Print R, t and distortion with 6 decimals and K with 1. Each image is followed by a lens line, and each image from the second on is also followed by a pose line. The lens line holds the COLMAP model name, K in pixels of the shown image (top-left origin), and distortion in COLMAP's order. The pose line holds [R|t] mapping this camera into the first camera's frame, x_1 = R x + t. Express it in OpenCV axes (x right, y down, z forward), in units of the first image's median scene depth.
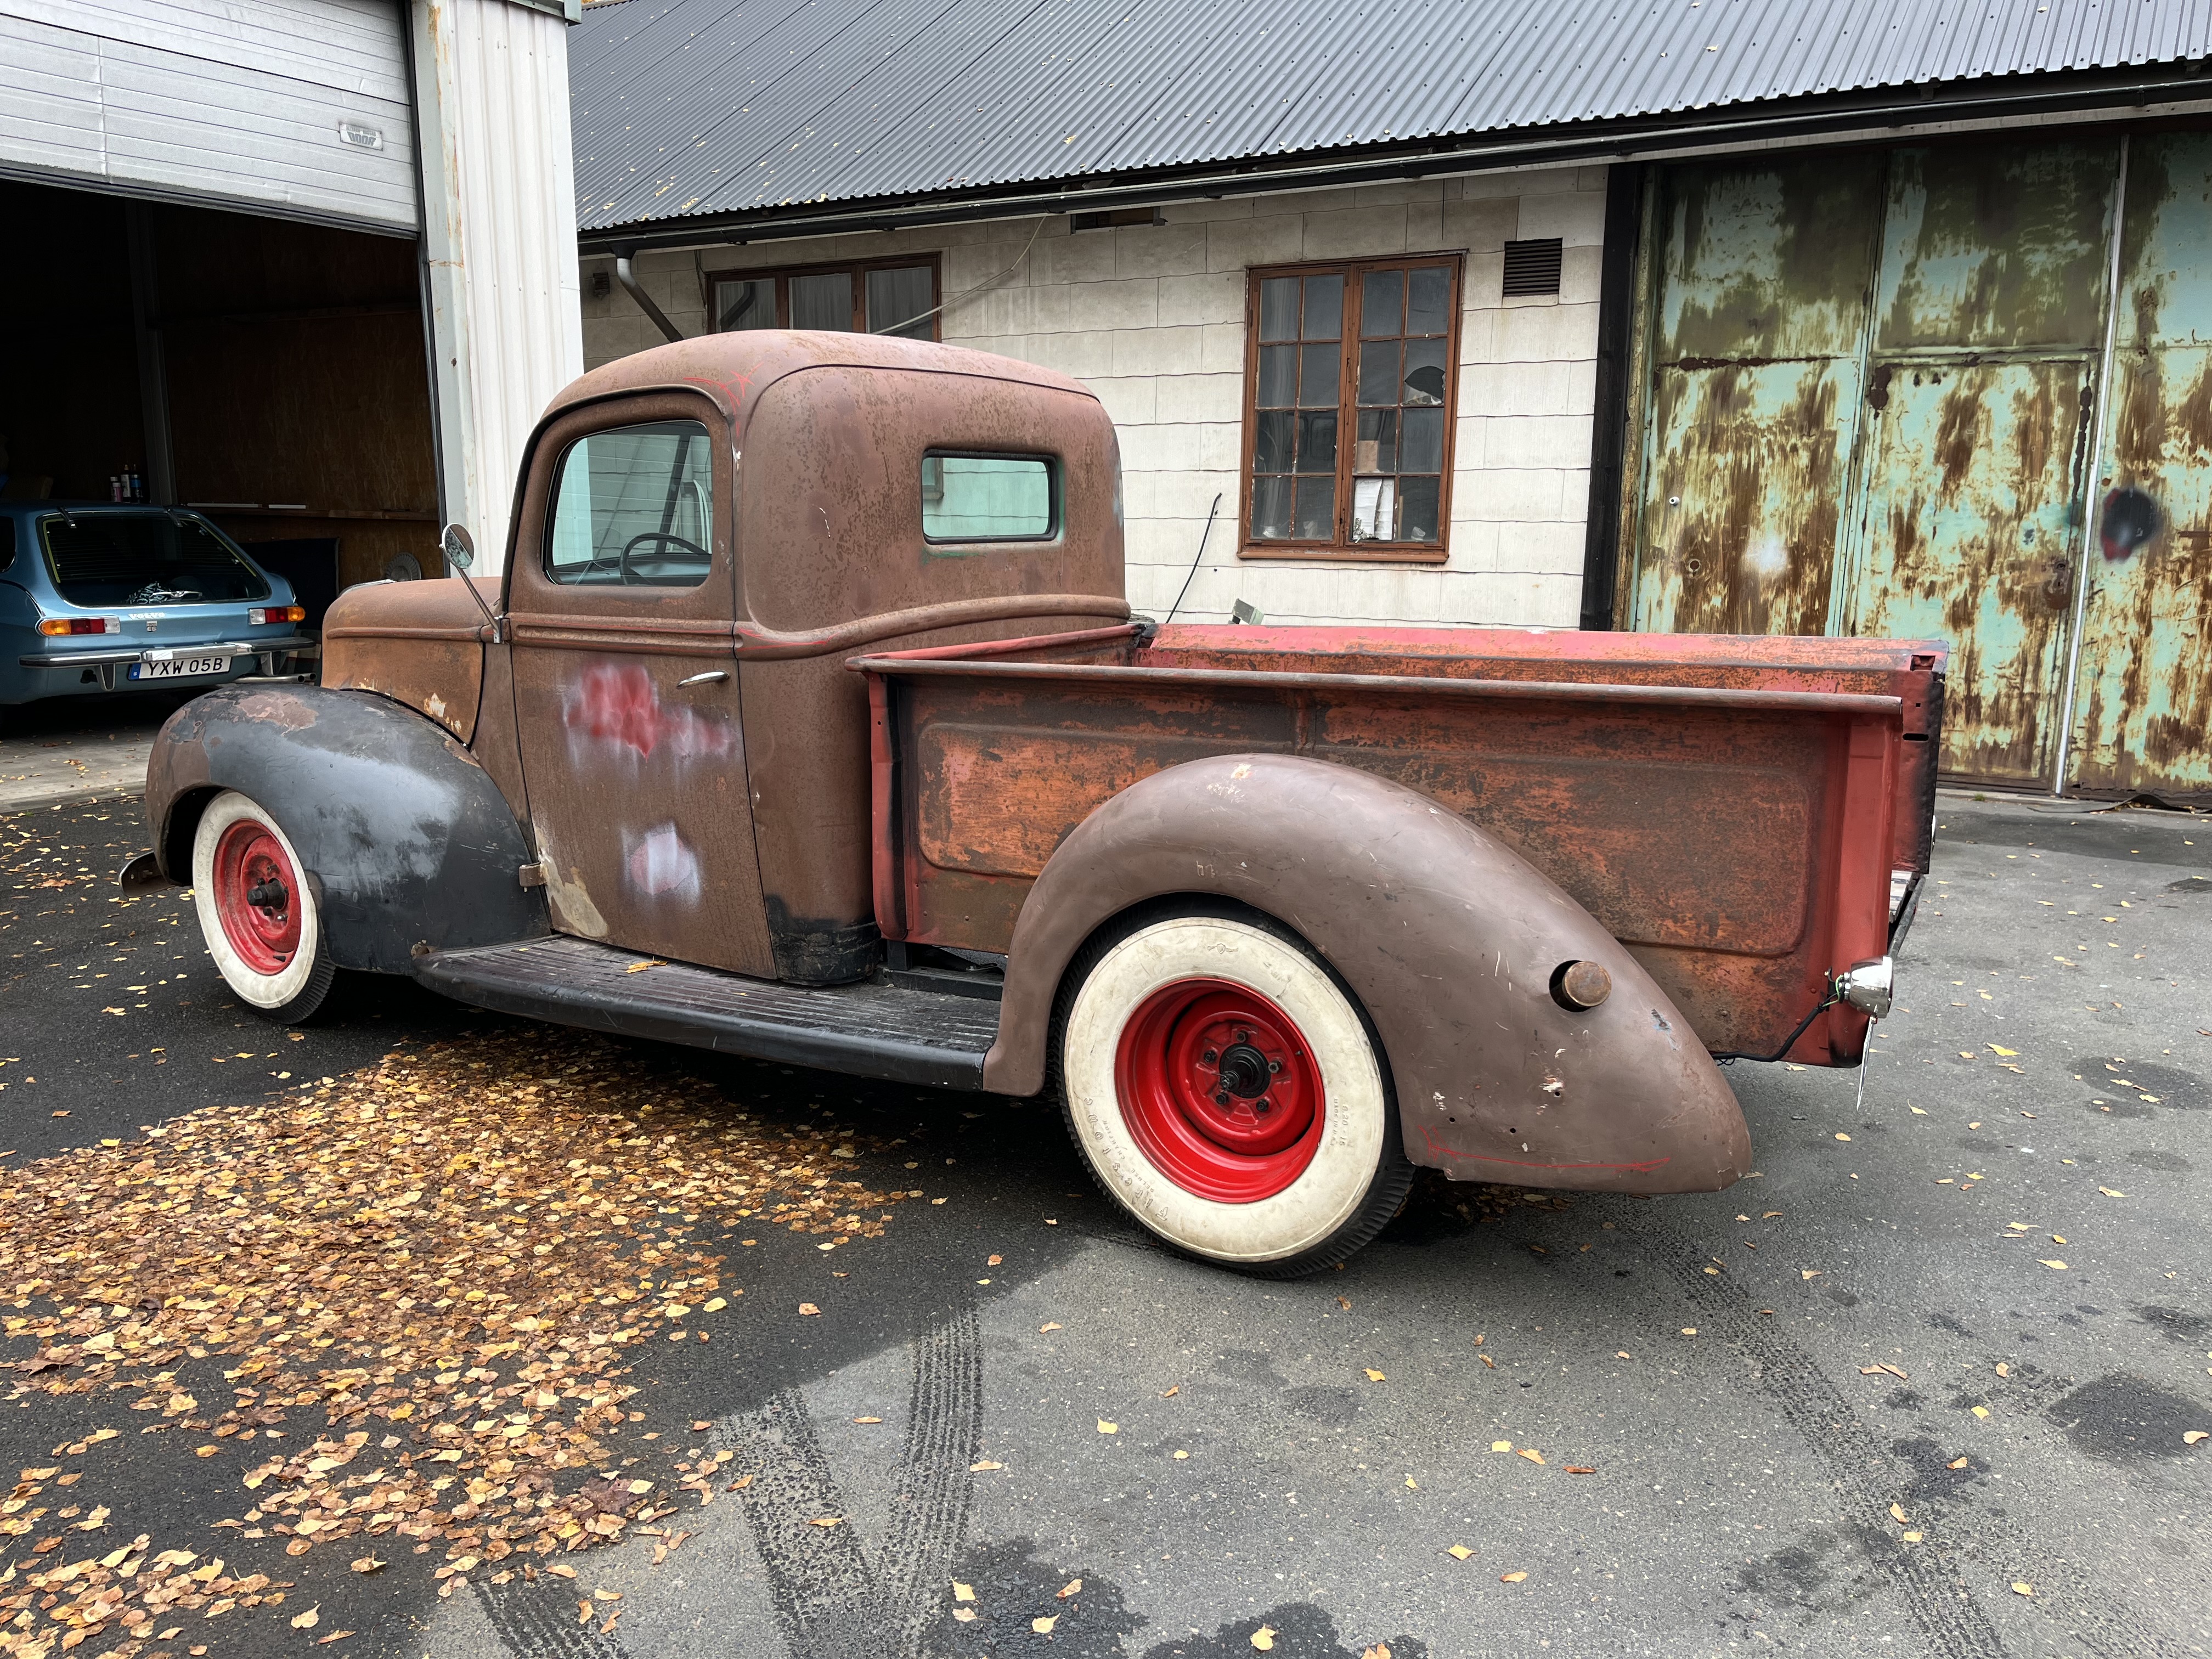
lens RADIAL K [[1687.8, 0, 1090.4], [0, 1687.8, 832.2], [0, 0, 1]] dist [0.063529, -0.090651]
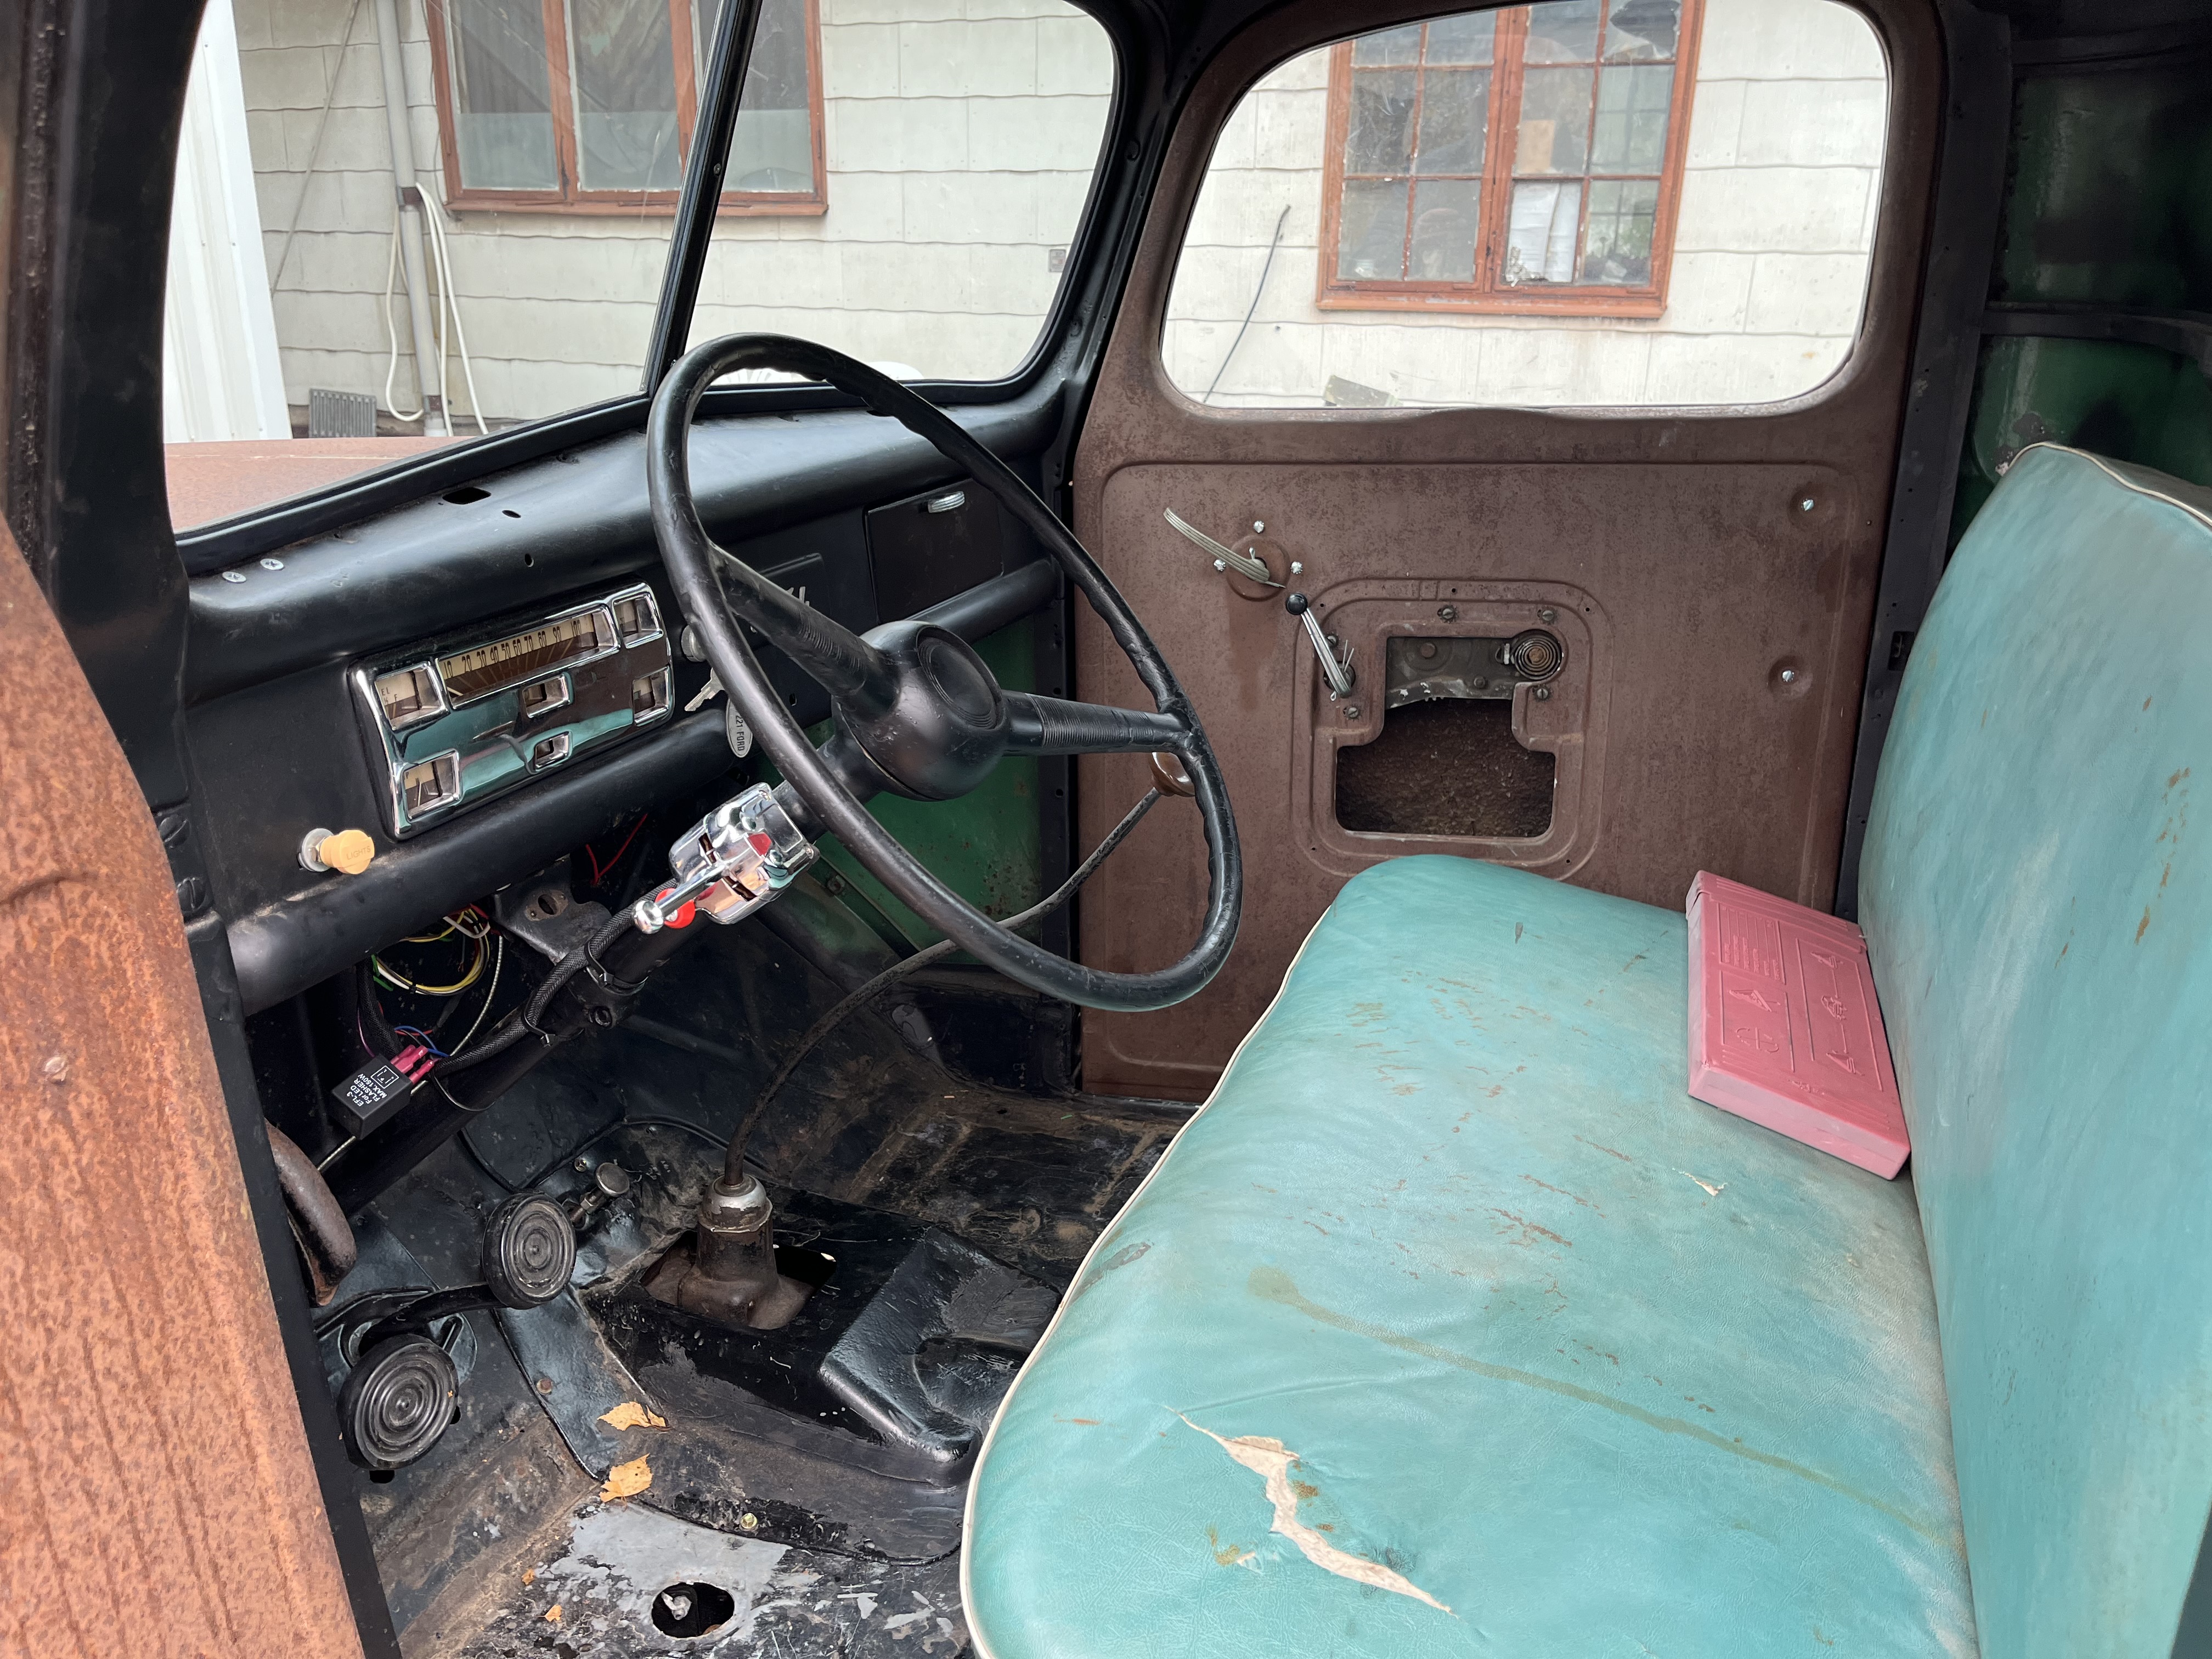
lens RADIAL K [[1687.8, 0, 1097.7], [0, 1687.8, 833.4], [0, 0, 1]] dist [0.063529, -0.090651]
pose [[0.989755, -0.044369, 0.135709, -0.112613], [0.023297, 0.987938, 0.153087, -0.077139], [-0.140864, -0.148357, 0.978850, 0.405252]]
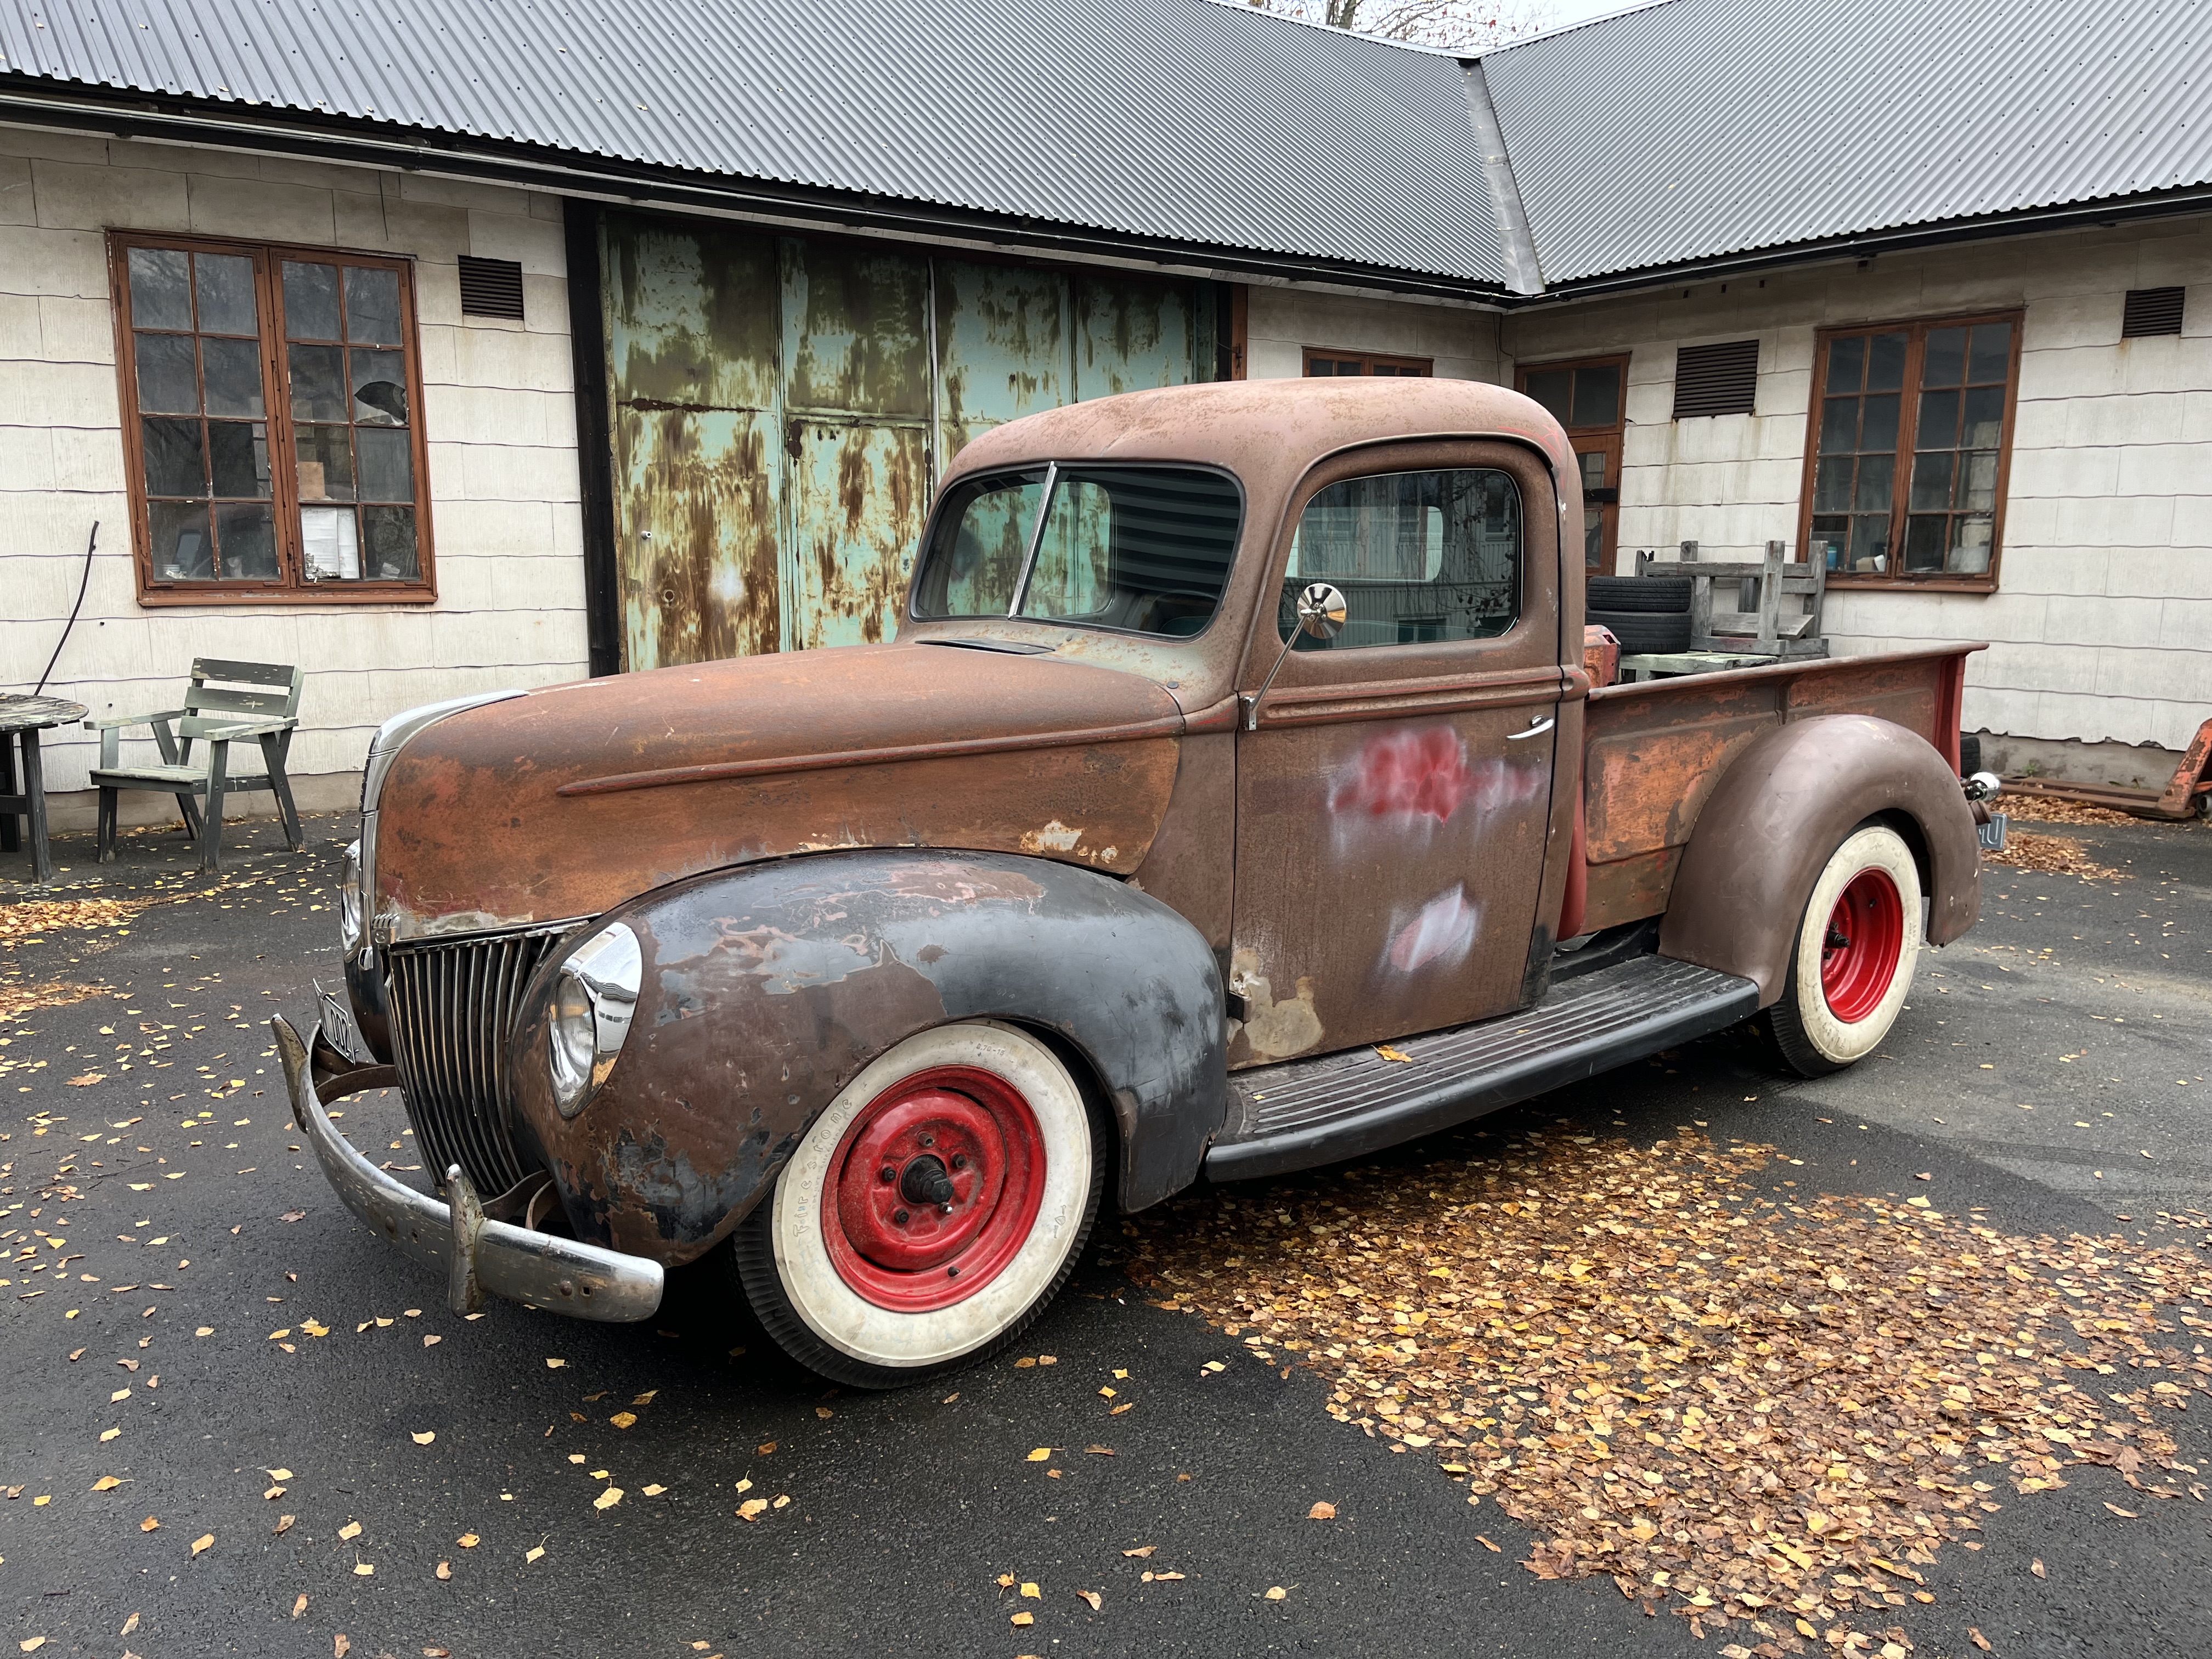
lens RADIAL K [[1687.8, 0, 1097.6], [0, 1687.8, 843.5], [0, 0, 1]] dist [0.063529, -0.090651]
pose [[0.367926, -0.170507, 0.914089, -0.565979], [0.175893, 0.978058, 0.111641, -0.081158], [-0.913068, 0.119706, 0.389844, 0.382193]]
